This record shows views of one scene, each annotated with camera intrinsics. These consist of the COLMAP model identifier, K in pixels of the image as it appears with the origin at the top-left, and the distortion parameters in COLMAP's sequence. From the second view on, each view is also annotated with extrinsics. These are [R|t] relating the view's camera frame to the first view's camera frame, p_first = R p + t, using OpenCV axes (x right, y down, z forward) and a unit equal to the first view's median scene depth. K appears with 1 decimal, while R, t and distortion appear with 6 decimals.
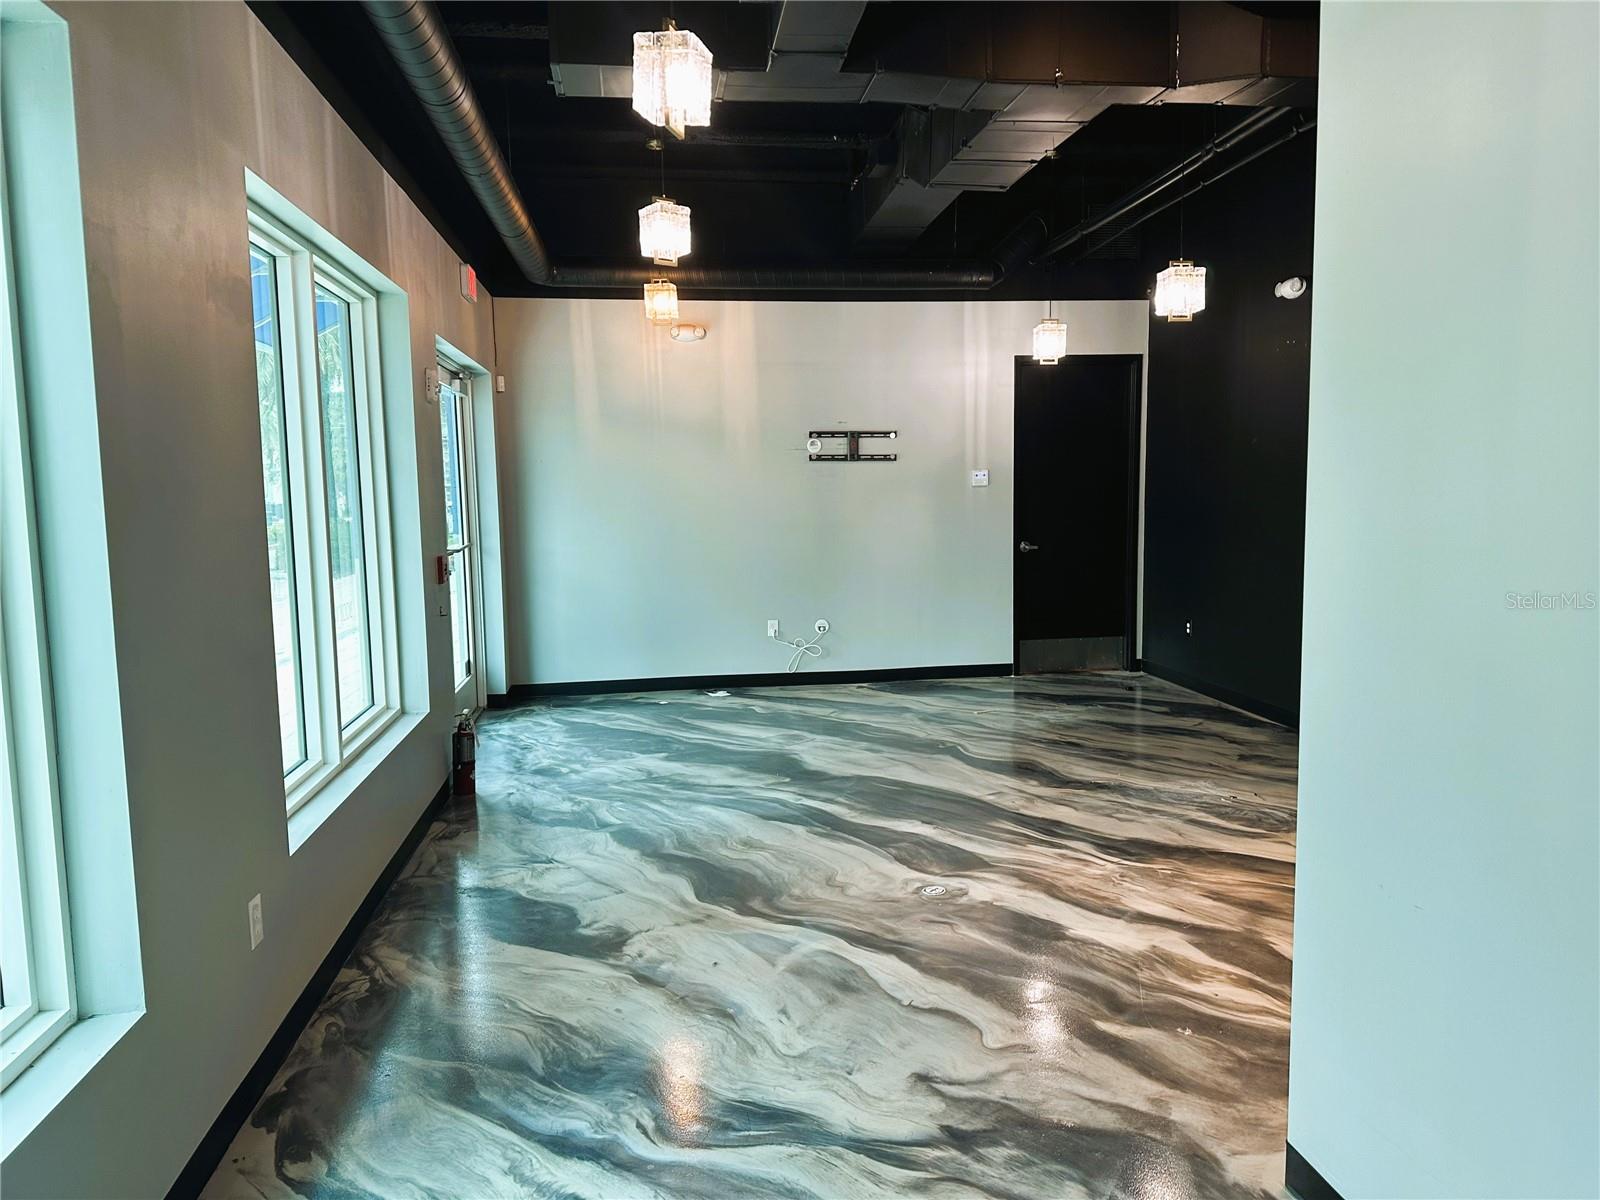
lens RADIAL K [[1102.2, 0, 797.9], [0, 1102.2, 587.0], [0, 0, 1]] dist [0.069380, -0.078911]
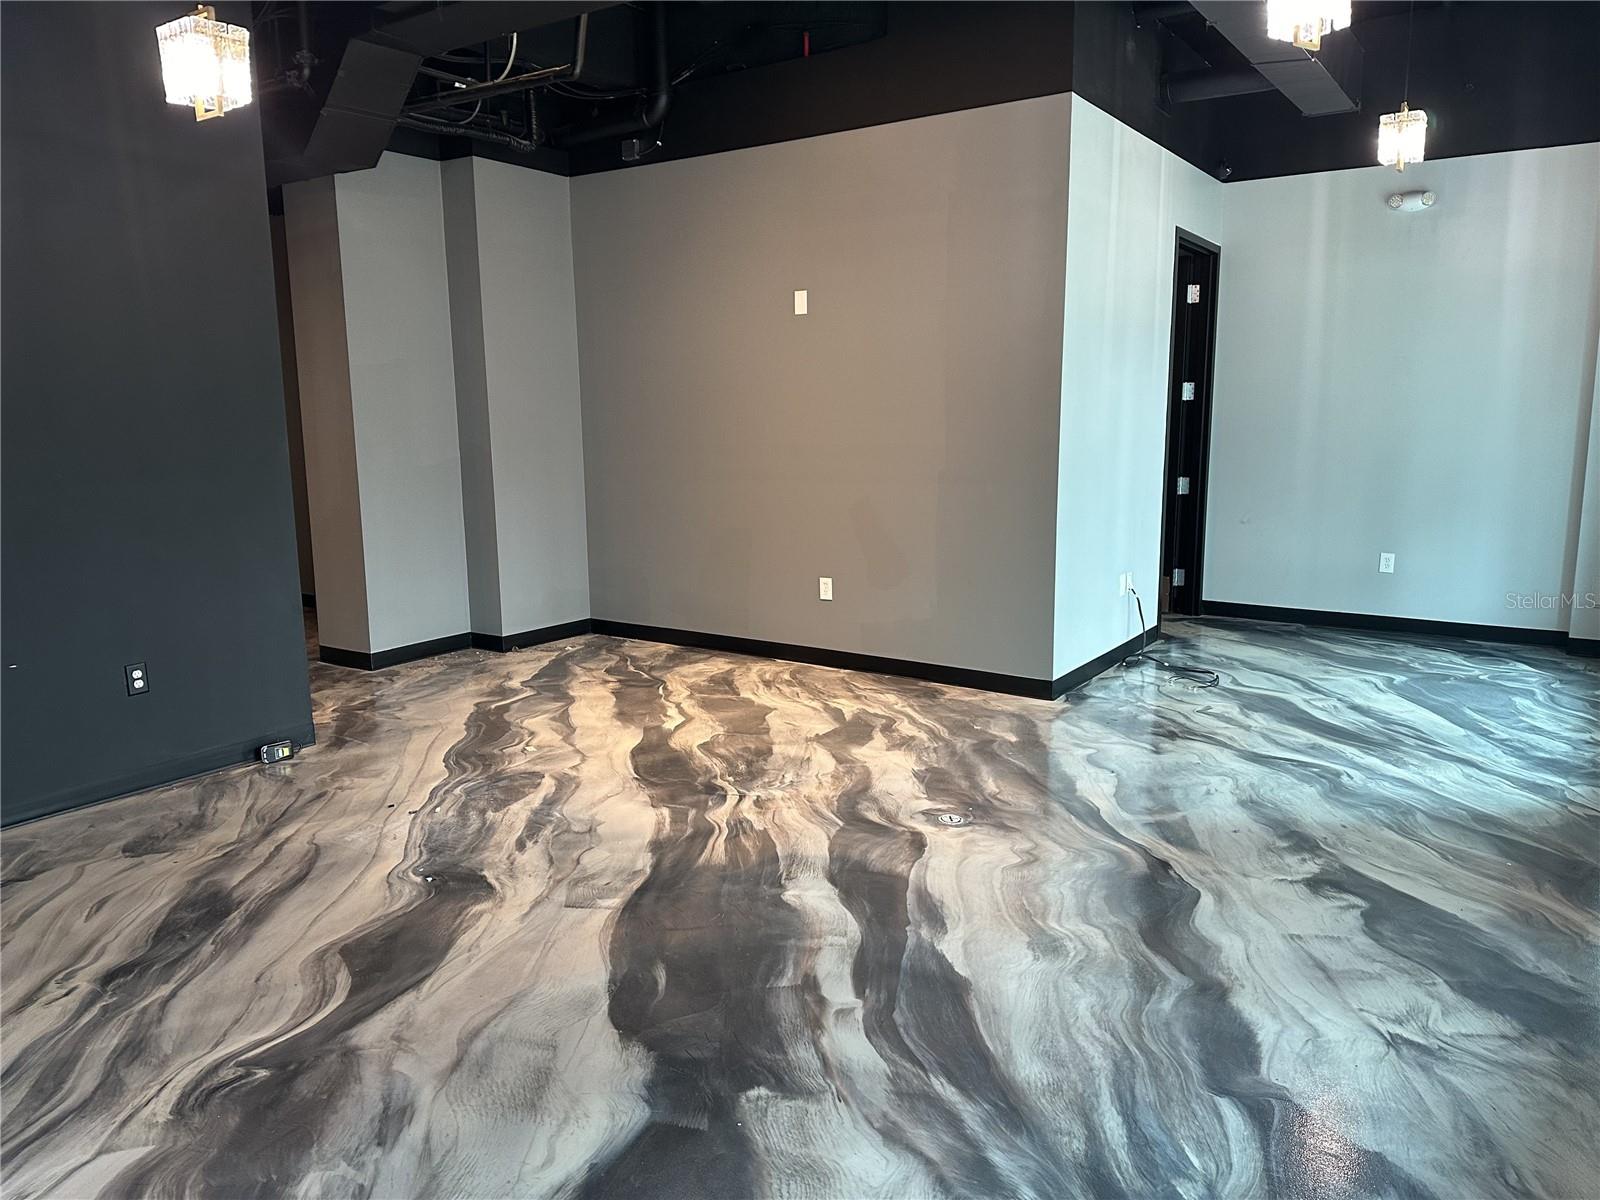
lens RADIAL K [[1126.3, 0, 754.5], [0, 1126.3, 598.6], [0, 0, 1]] dist [0.046260, -0.089652]
pose [[-0.726718, -0.091161, 0.680860, -0.327514], [0.092170, 0.969253, 0.228151, -0.122023], [-0.680724, 0.228556, -0.695972, 1.437148]]
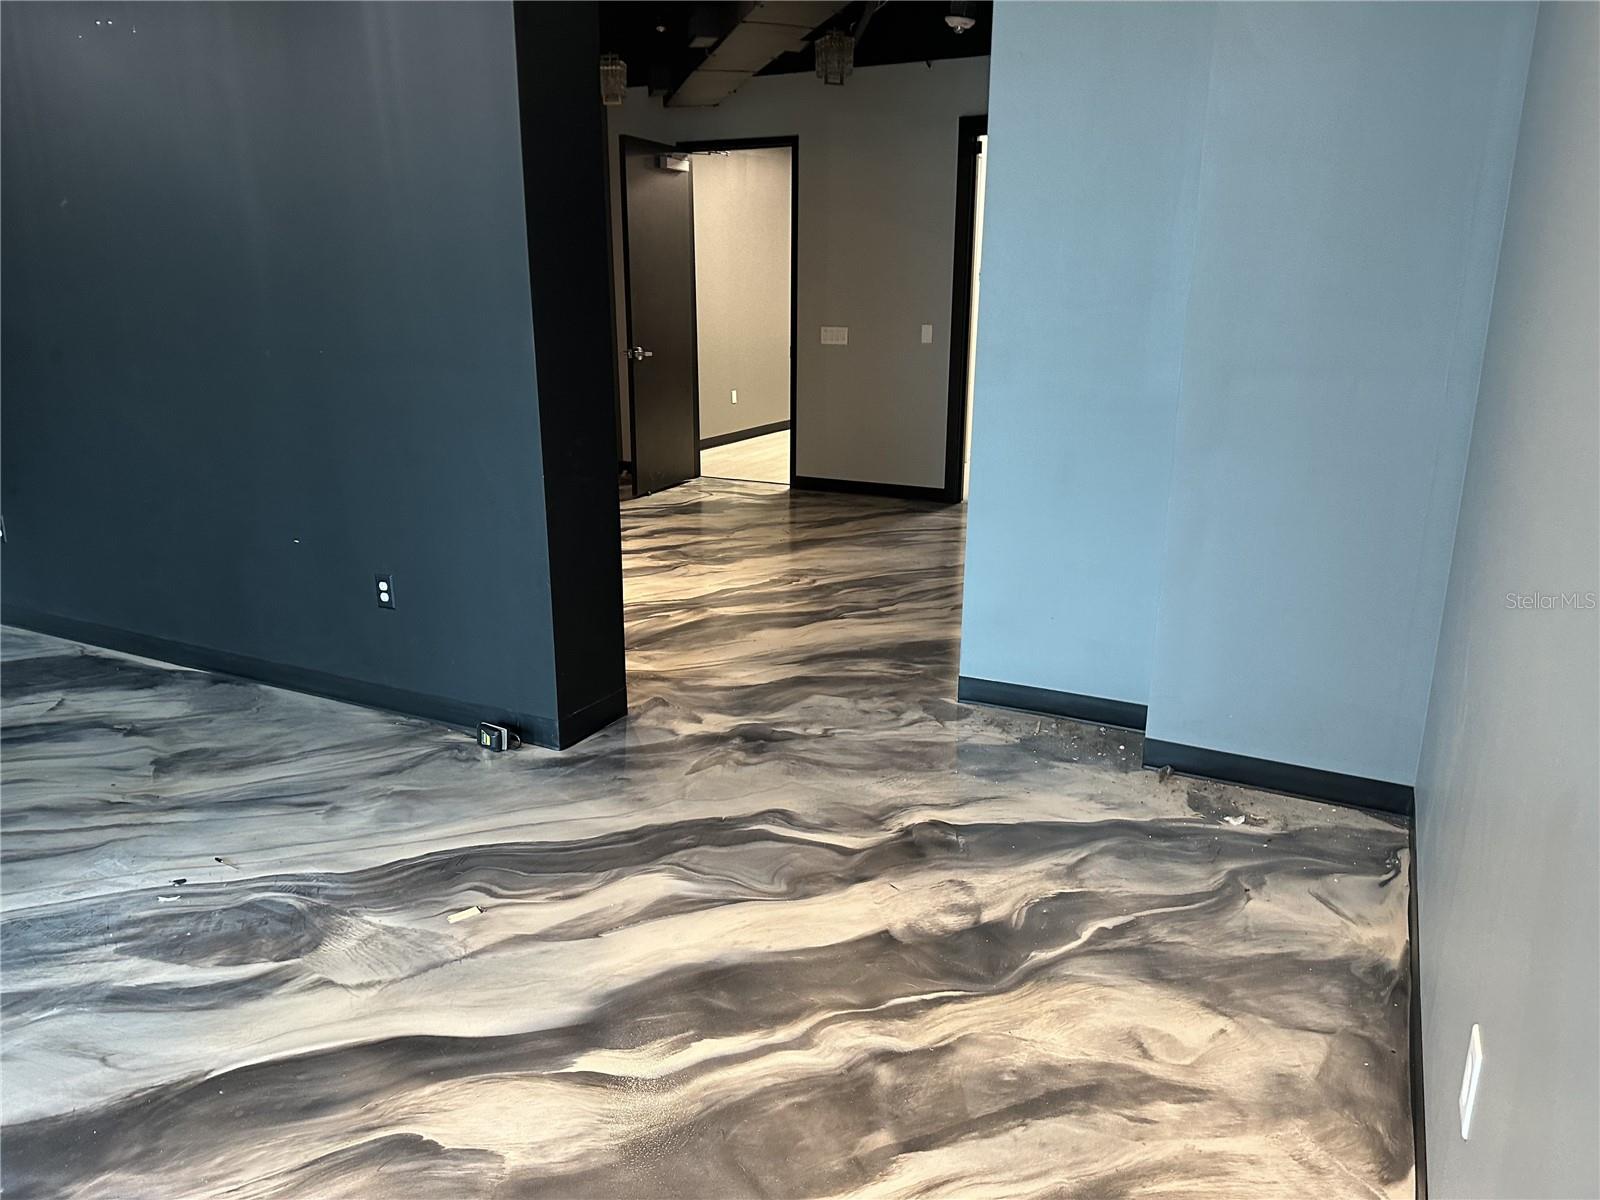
lens RADIAL K [[1102.2, 0, 797.9], [0, 1102.2, 587.0], [0, 0, 1]] dist [0.069380, -0.078911]
pose [[0.561166, -0.198432, 0.803565, 0.164238], [0.071166, 0.978810, 0.192009, -0.033729], [-0.824638, -0.050563, 0.563396, 0.488496]]
